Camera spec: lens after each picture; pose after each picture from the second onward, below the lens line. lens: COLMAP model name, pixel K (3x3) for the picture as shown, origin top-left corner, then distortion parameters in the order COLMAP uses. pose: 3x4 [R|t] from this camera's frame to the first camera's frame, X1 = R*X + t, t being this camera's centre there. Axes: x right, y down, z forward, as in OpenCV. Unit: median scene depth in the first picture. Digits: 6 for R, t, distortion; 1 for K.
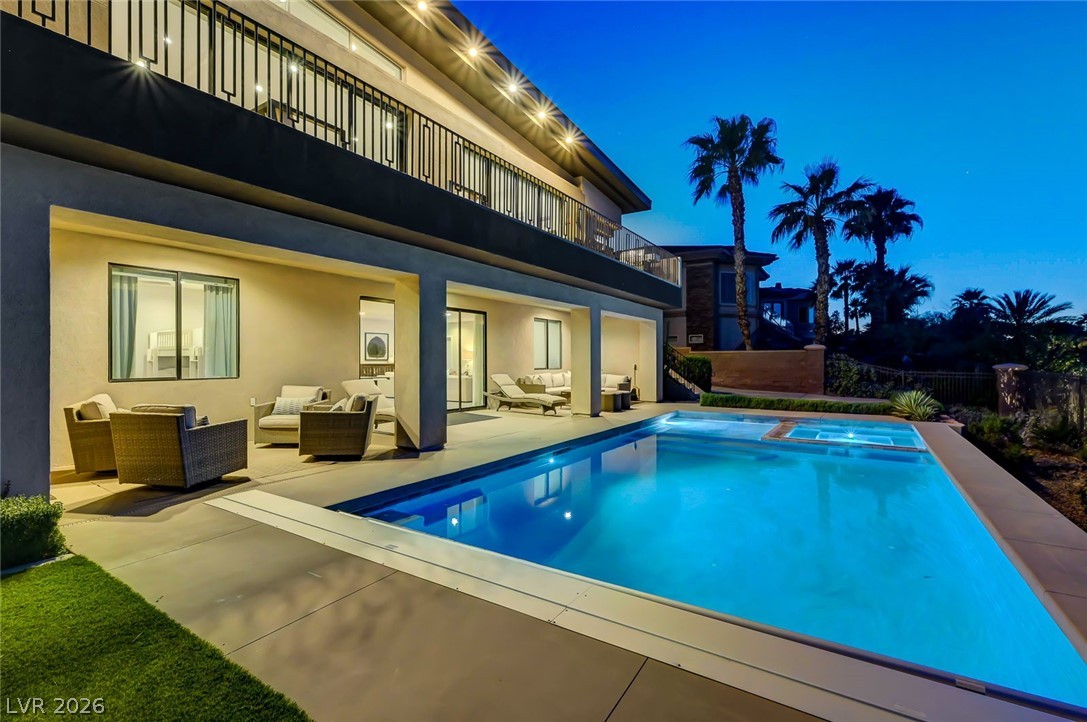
lens RADIAL K [[487.5, 0, 543.5], [0, 487.5, 361.0], [0, 0, 1]] dist [0.001114, 0.000396]
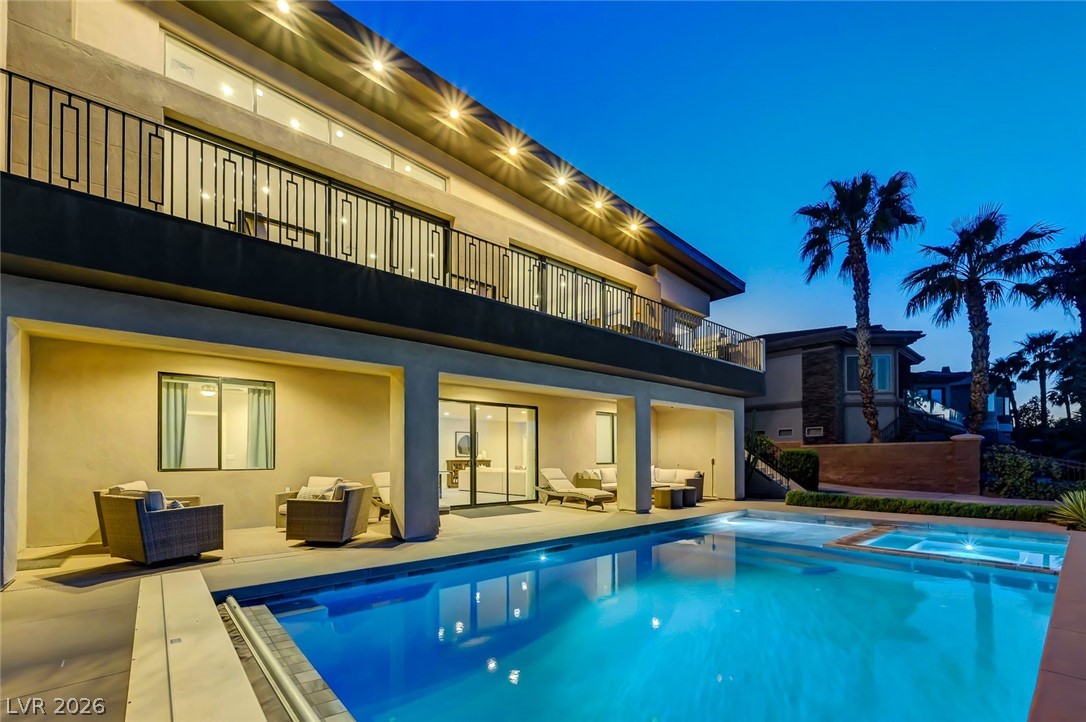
lens RADIAL K [[457.5, 0, 547.0], [0, 457.5, 458.2], [0, 0, 1]] dist [-0.000478, -0.000436]
pose [[0.957938, -0.007356, -0.286882, 0.146160], [0.006031, 0.999967, -0.005501, 0.009451], [0.286913, 0.003540, 0.957950, 0.084364]]
